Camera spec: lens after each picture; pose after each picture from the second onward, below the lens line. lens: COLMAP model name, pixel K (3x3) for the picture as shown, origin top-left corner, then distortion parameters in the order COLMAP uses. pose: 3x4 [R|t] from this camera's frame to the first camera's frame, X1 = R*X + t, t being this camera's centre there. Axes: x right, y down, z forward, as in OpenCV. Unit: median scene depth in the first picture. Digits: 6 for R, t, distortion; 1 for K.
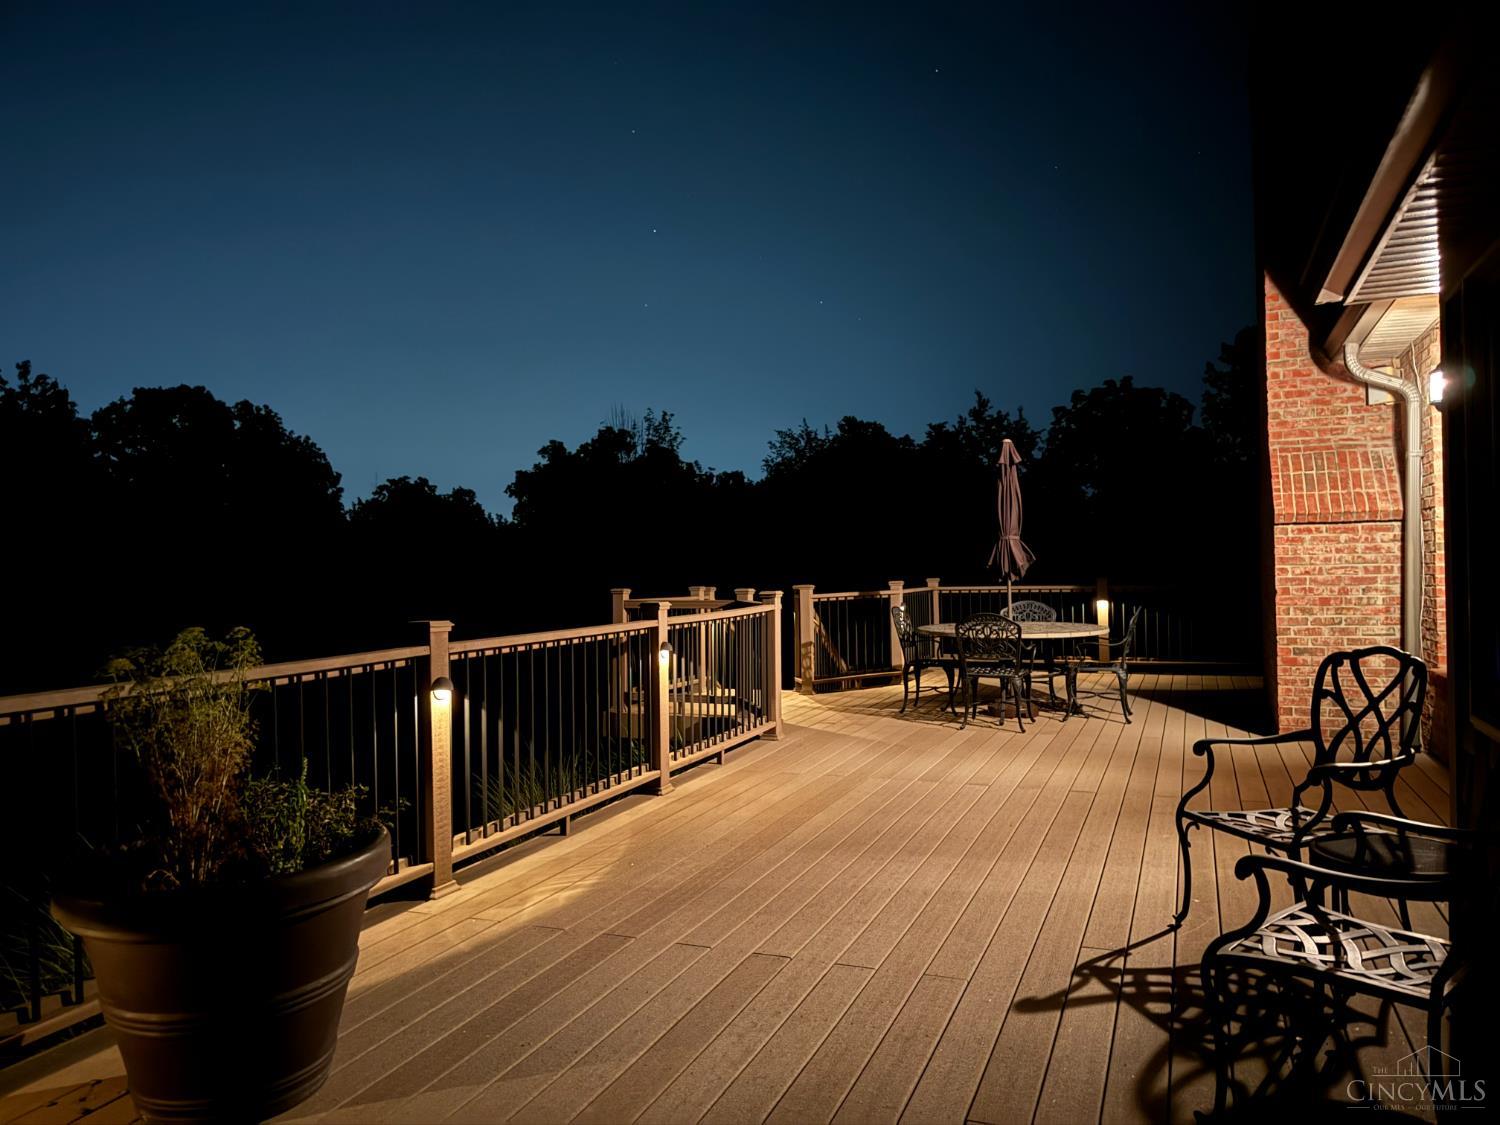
lens RADIAL K [[1070.9, 0, 749.5], [0, 1070.9, 564.5], [0, 0, 1]] dist [0.022203, -0.008651]
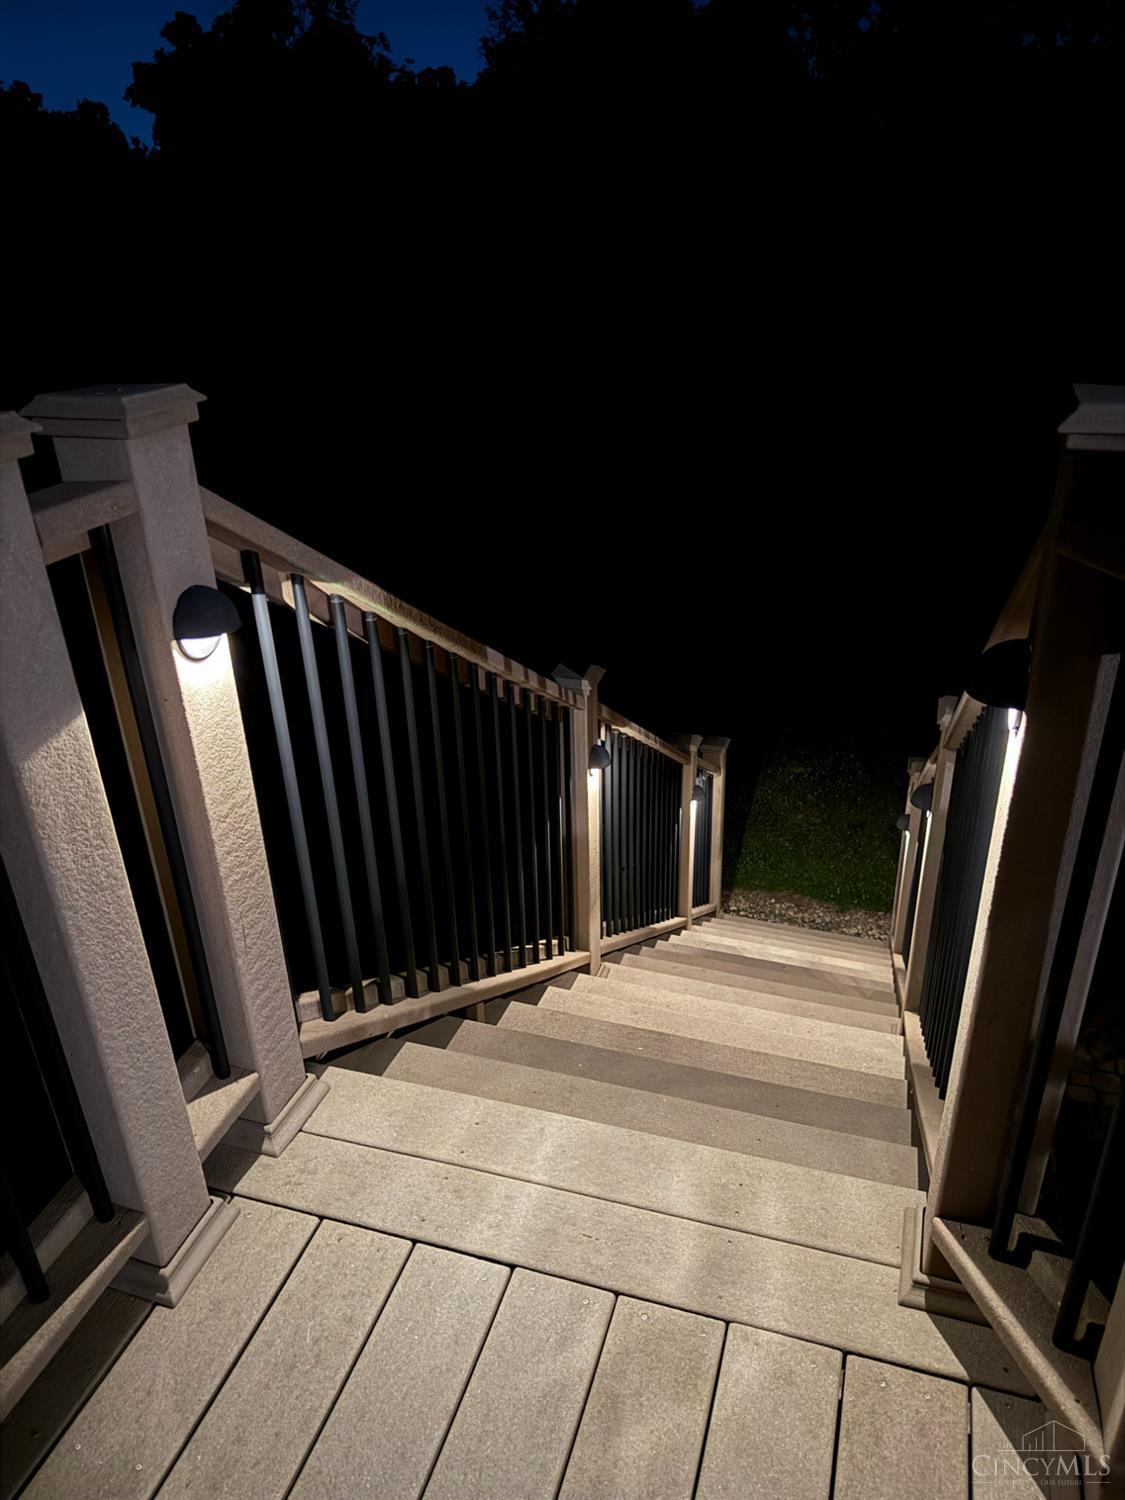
lens RADIAL K [[1070.9, 0, 564.2], [0, 1070.9, 744.0], [0, 0, 1]] dist [0.022203, -0.008651]
pose [[0.996578, -0.053513, 0.062997, -0.001508], [0.019605, 0.893425, 0.448785, -0.000039], [-0.080298, -0.446014, 0.891416, 0.129168]]
